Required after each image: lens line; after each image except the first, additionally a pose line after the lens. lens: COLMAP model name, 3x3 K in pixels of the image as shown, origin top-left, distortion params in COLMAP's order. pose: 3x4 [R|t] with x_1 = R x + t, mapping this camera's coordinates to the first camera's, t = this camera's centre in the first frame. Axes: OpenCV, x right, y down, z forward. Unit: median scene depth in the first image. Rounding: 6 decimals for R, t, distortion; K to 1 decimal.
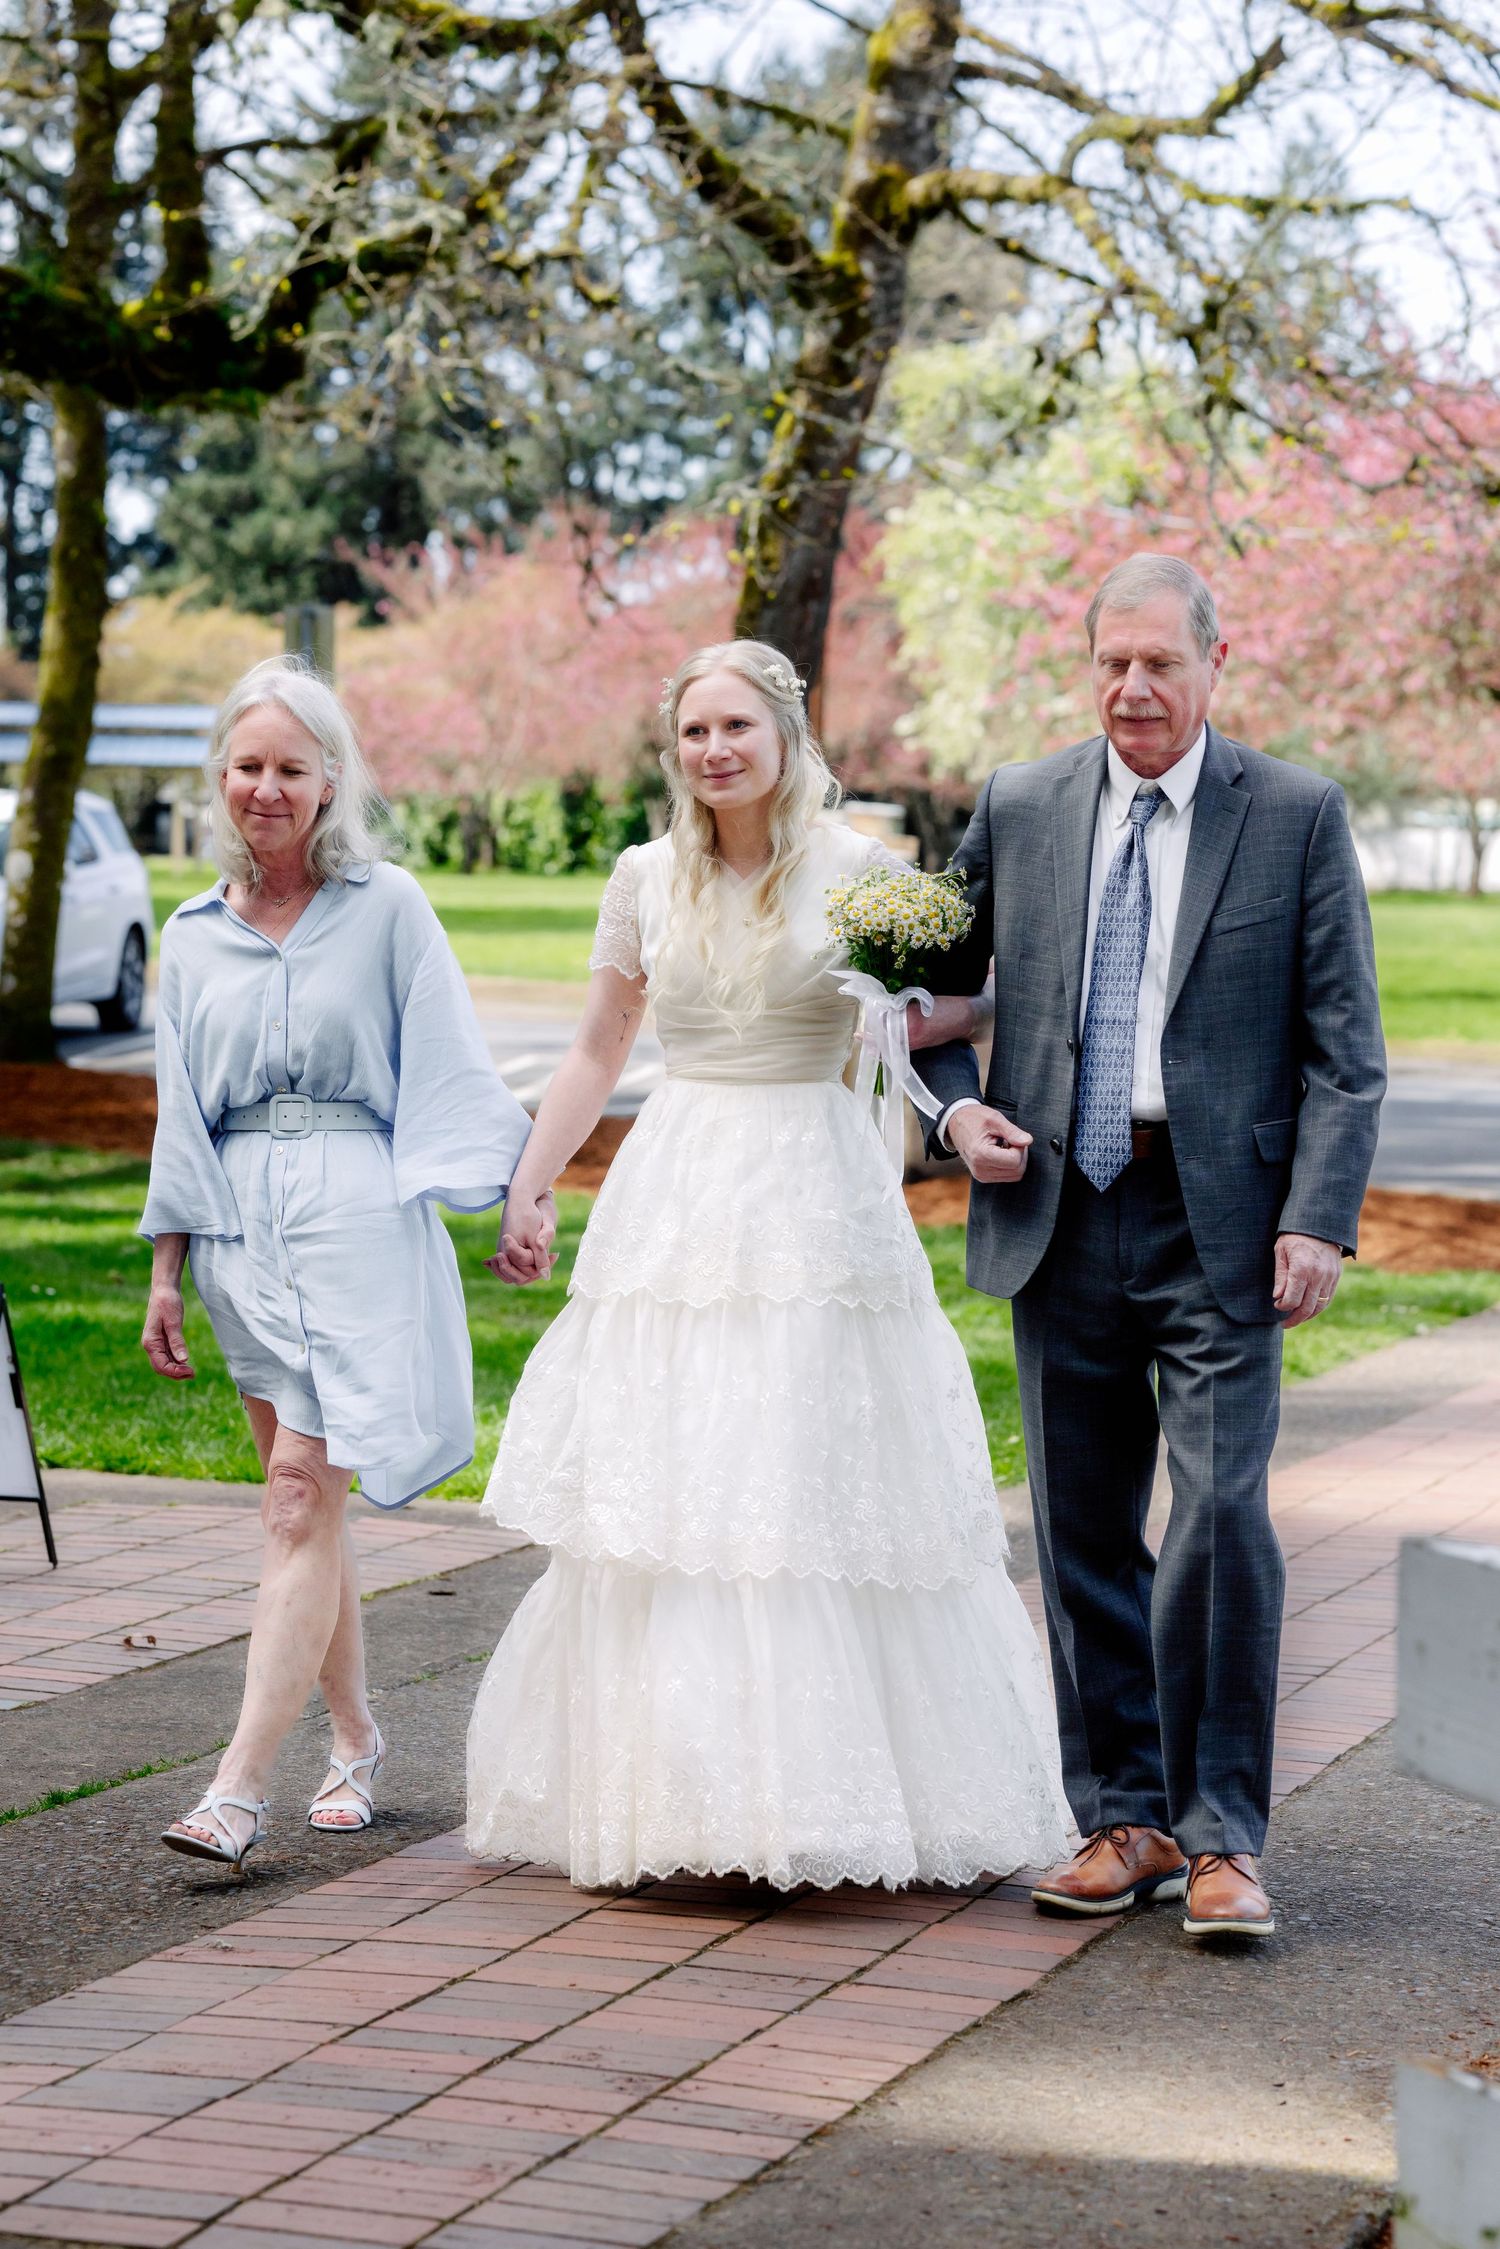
lens RADIAL K [[5667.7, 0, 750.0], [0, 5667.7, 1124.5], [0, 0, 1]] dist [-0.036615, -0.895930]
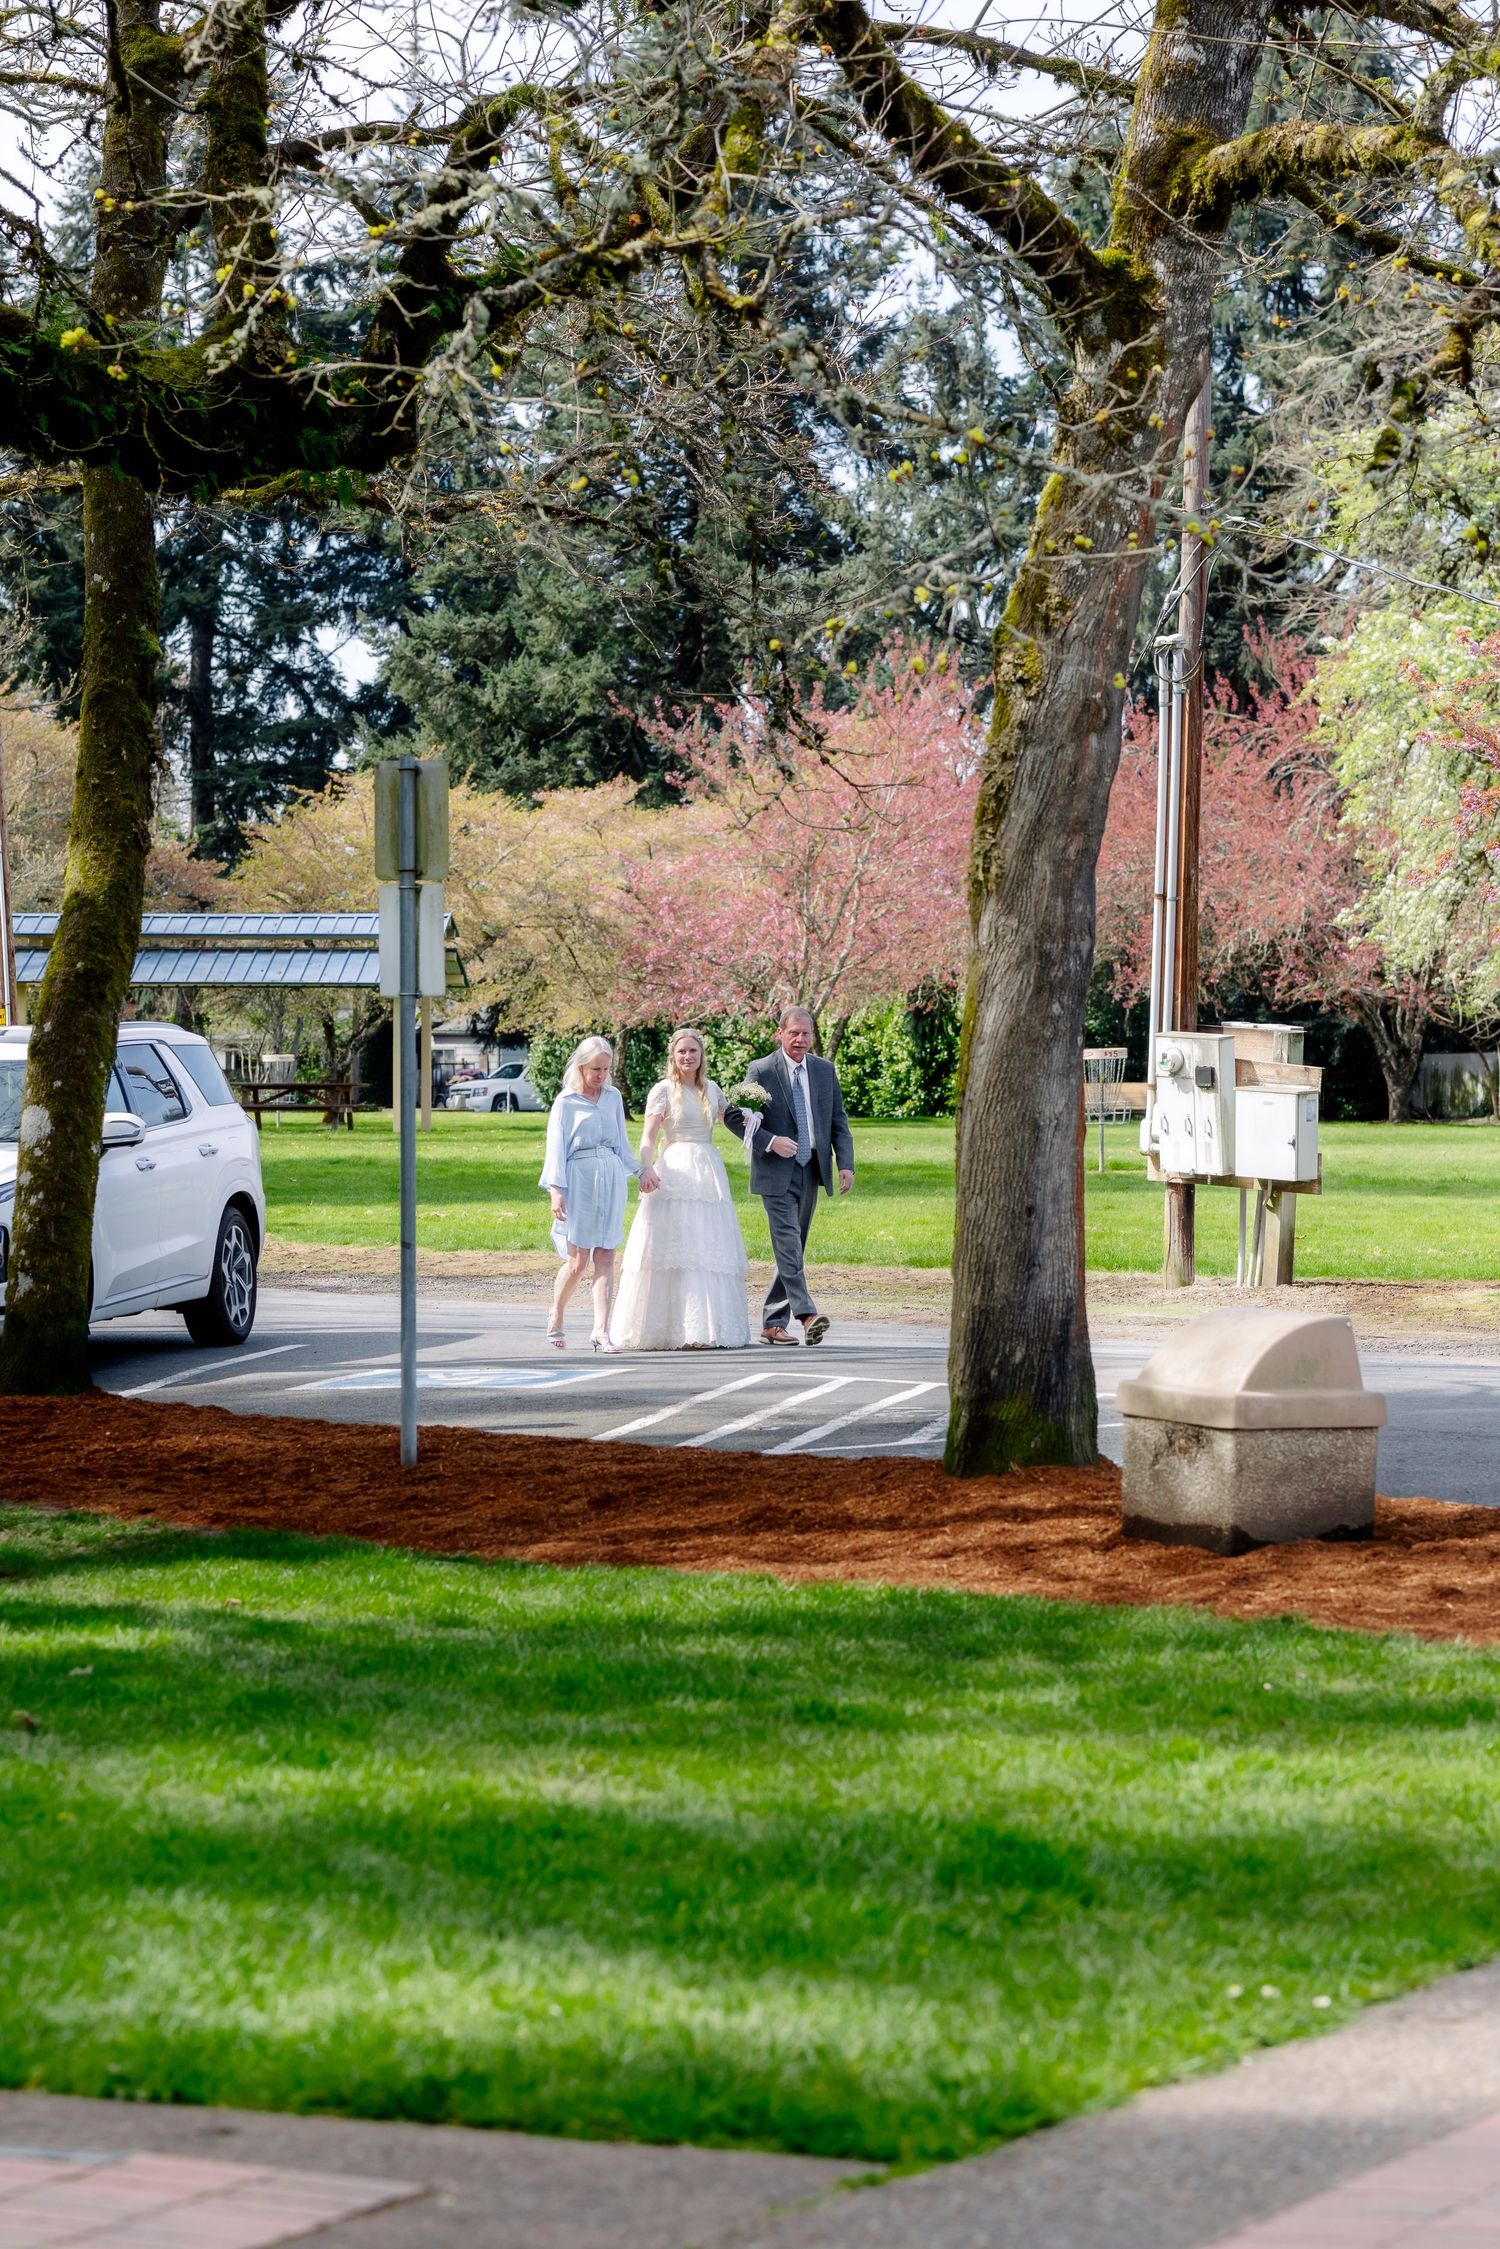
lens RADIAL K [[6456.1, 0, 750.0], [0, 6456.1, 1124.5], [0, 0, 1]] dist [-0.047622, 0.453895]
pose [[0.994514, -0.016098, -0.103354, 0.037148], [0.011640, 0.998982, -0.043592, -0.006136], [0.103950, 0.042150, 0.993689, 0.136194]]
